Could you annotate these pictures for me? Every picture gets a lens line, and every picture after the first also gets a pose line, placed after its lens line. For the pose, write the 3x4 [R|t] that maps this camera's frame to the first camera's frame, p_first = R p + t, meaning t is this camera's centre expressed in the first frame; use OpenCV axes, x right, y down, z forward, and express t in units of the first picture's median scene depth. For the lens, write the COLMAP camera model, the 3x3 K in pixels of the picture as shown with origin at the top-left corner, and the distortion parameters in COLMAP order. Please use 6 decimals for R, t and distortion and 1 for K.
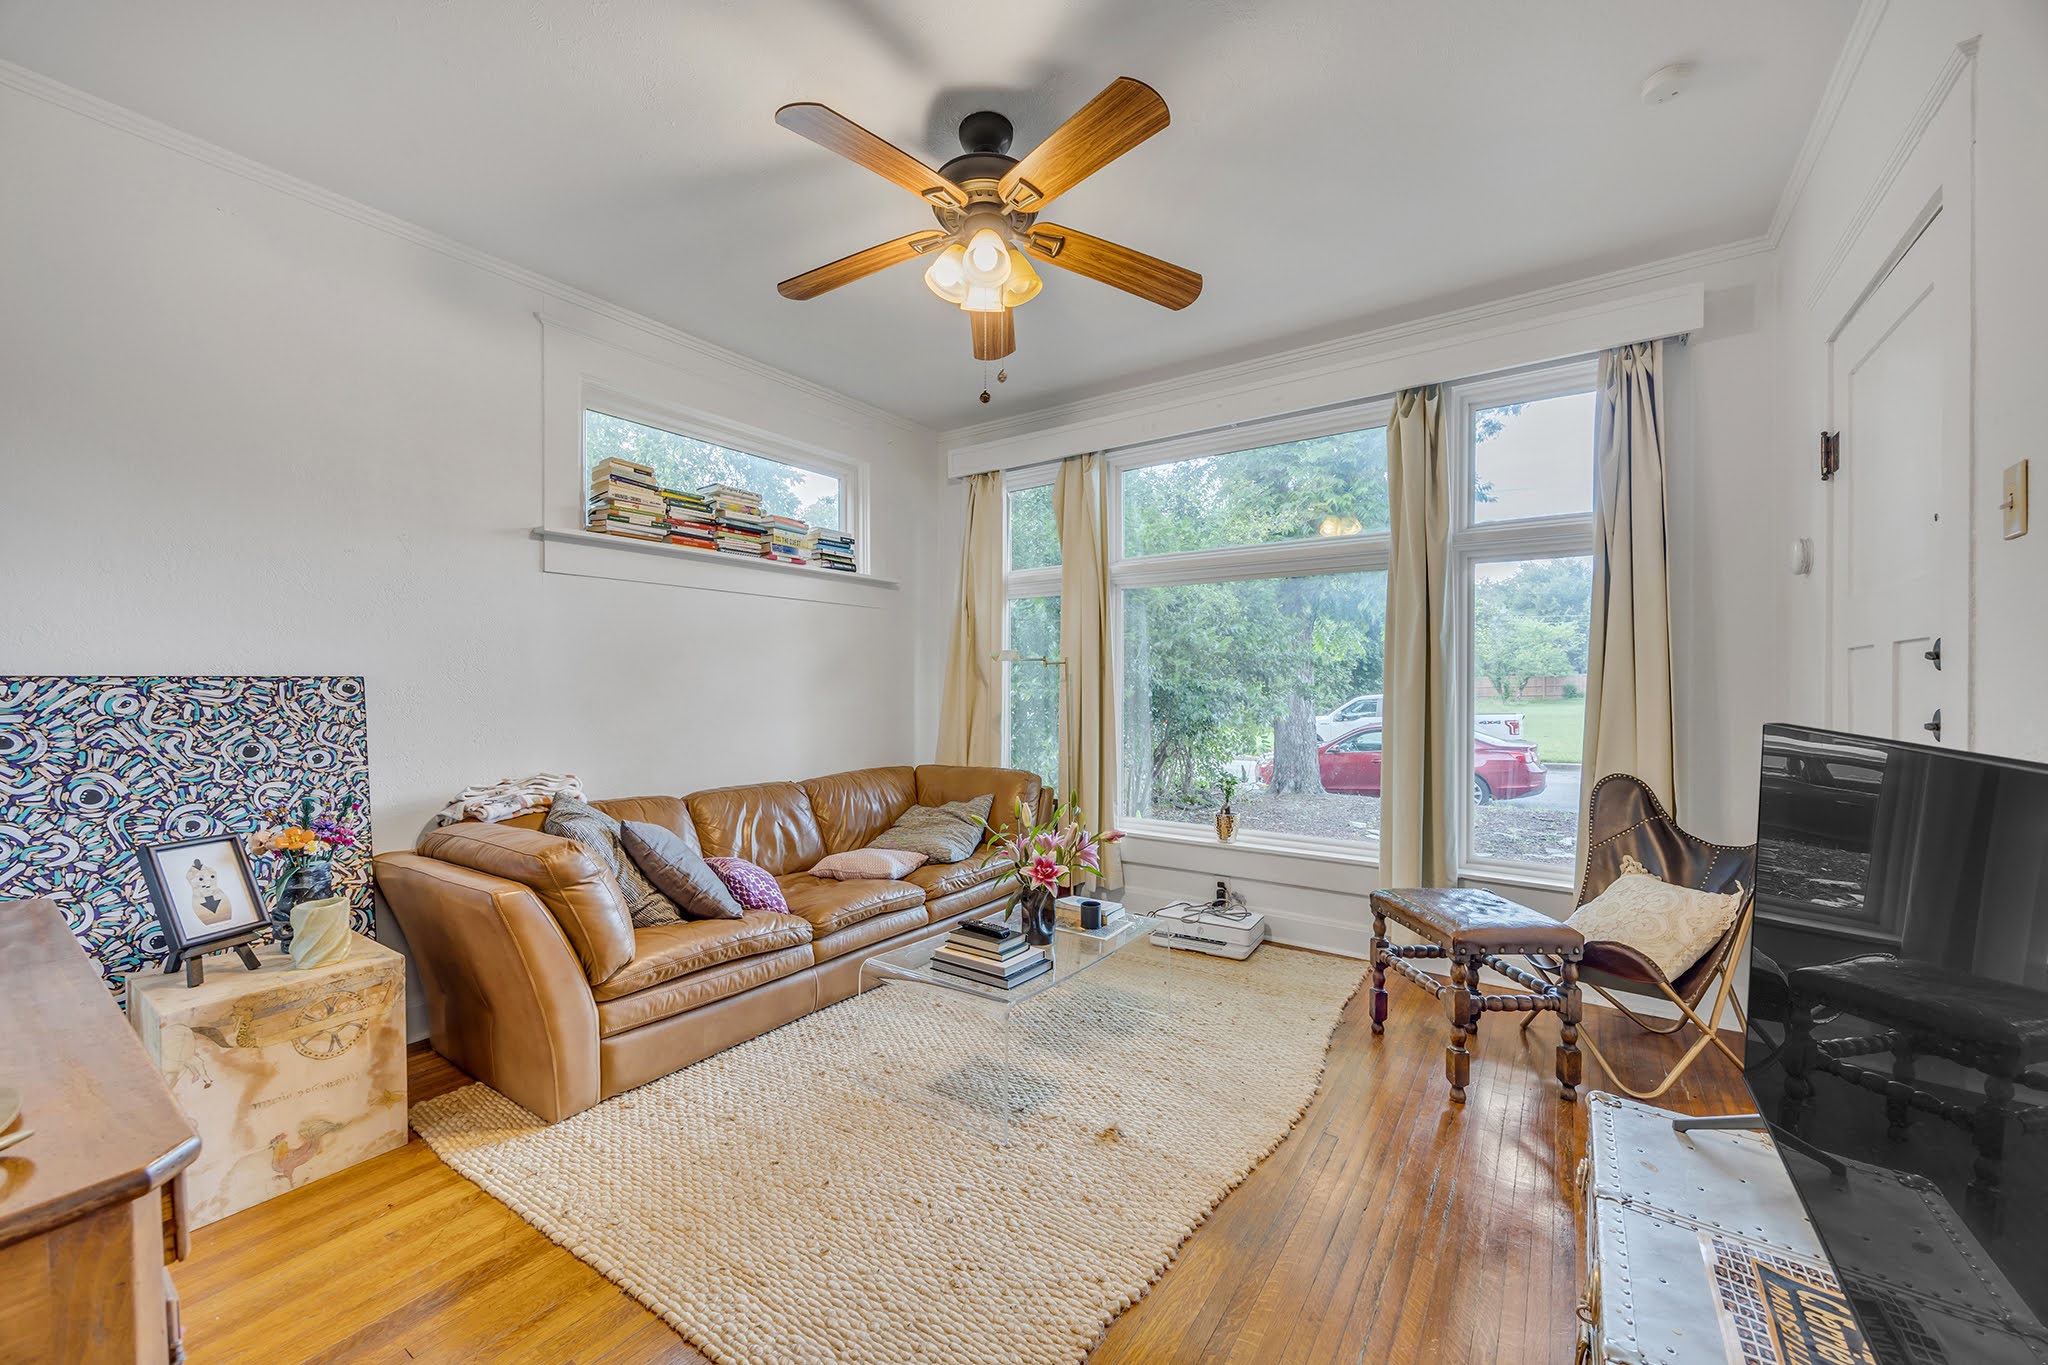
lens RADIAL K [[792.9, 0, 1028.9], [0, 792.9, 690.7], [0, 0, 1]] dist [-0.001878, -0.000151]
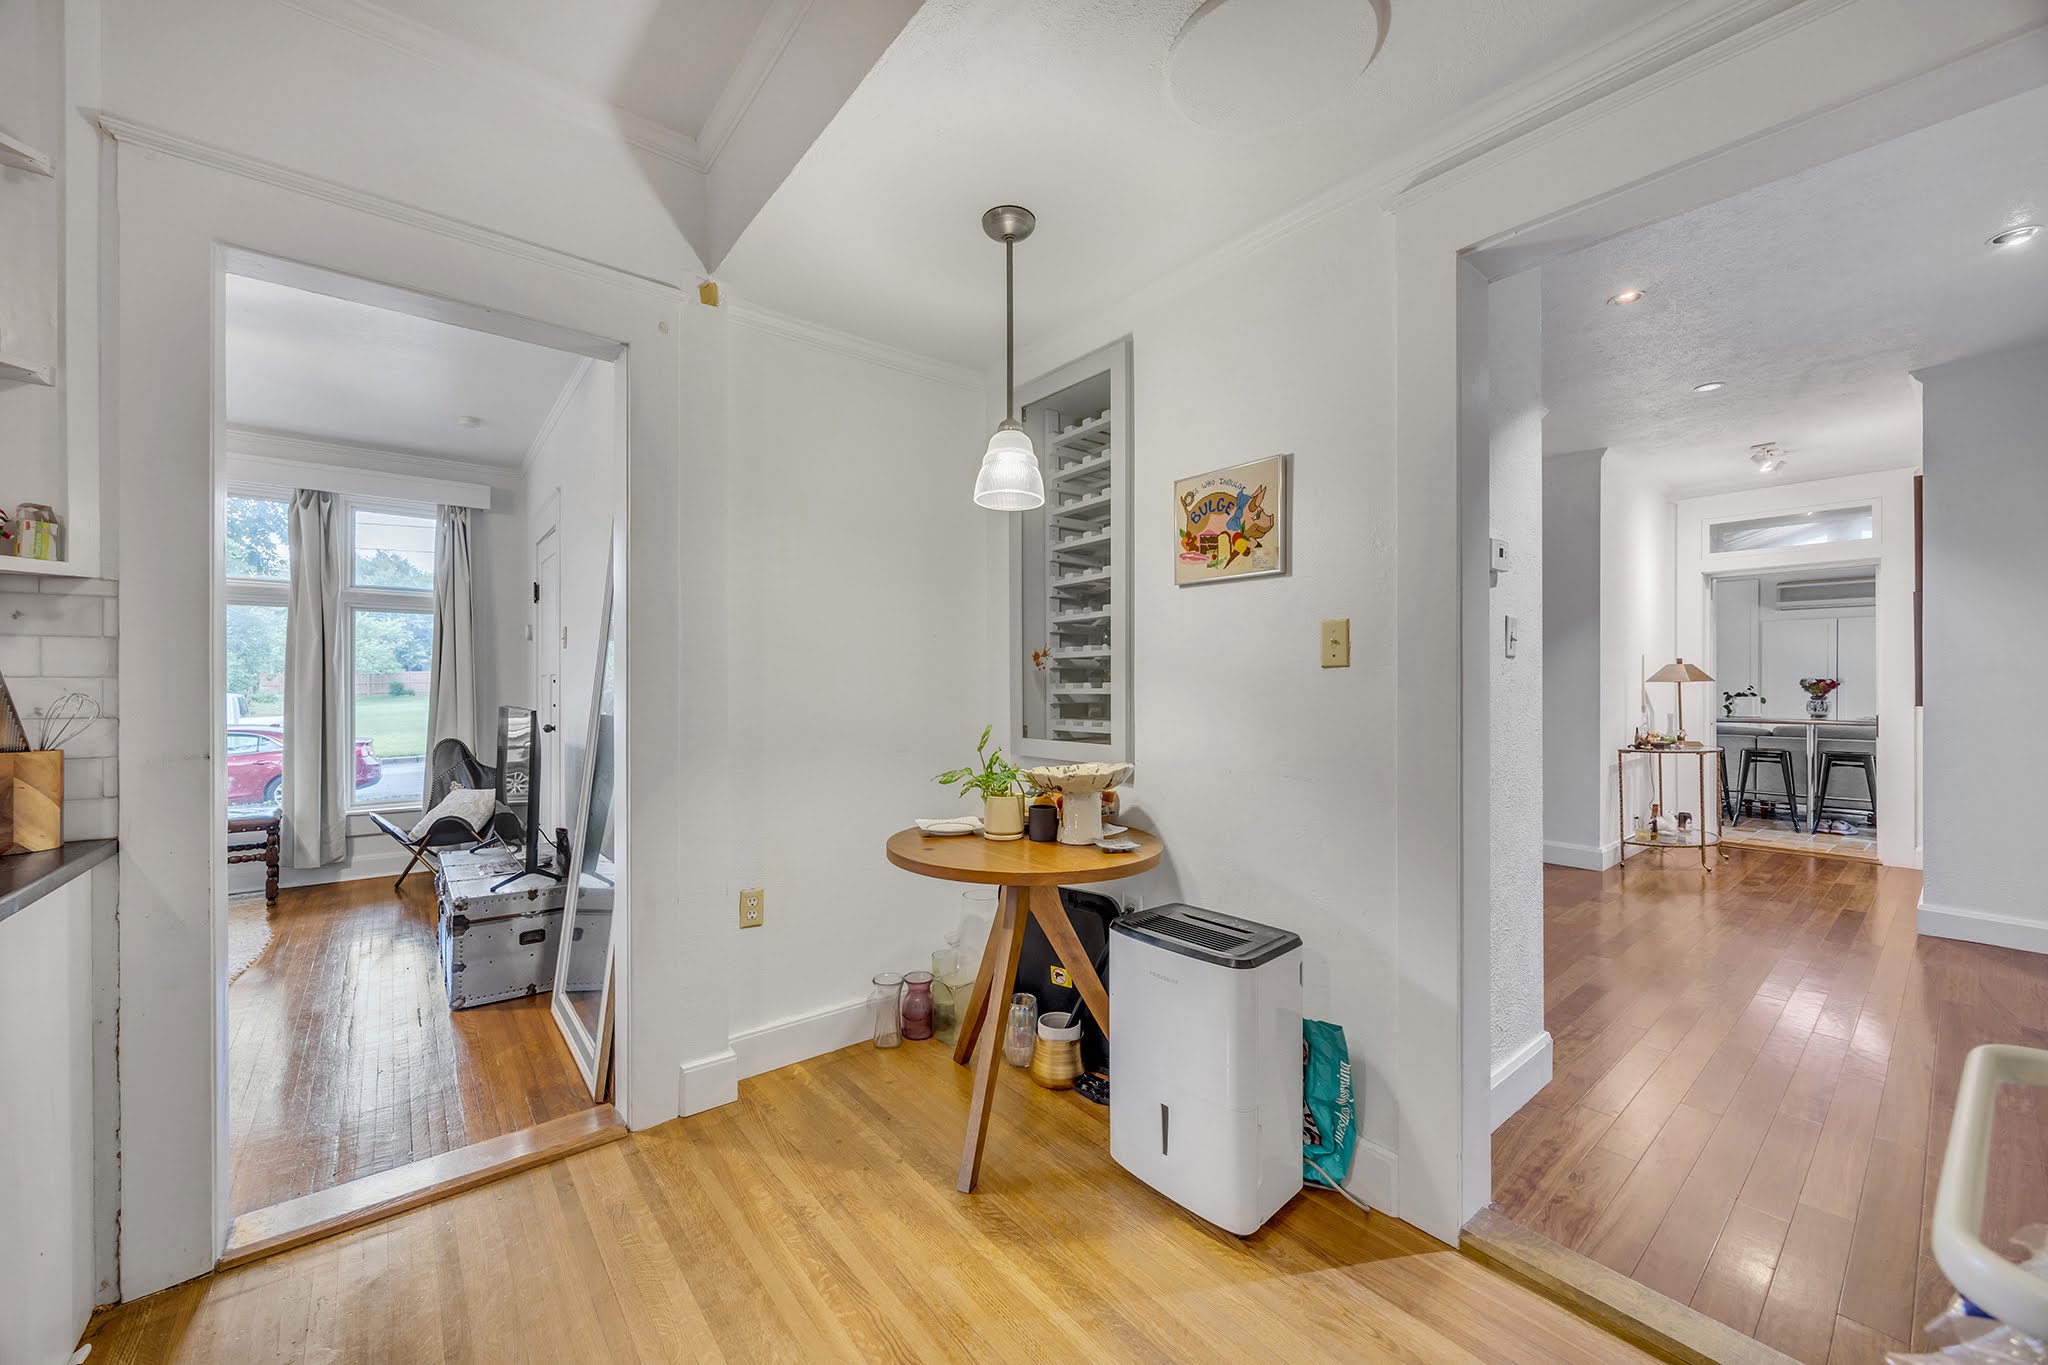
lens RADIAL K [[792.9, 0, 1015.5], [0, 792.9, 683.3], [0, 0, 1]] dist [-0.001878, -0.000151]
pose [[0.302850, -0.000061, 0.953038, -0.543507], [0.005494, 0.999983, -0.001682, -0.011530], [-0.953022, 0.005746, 0.302845, -0.724658]]
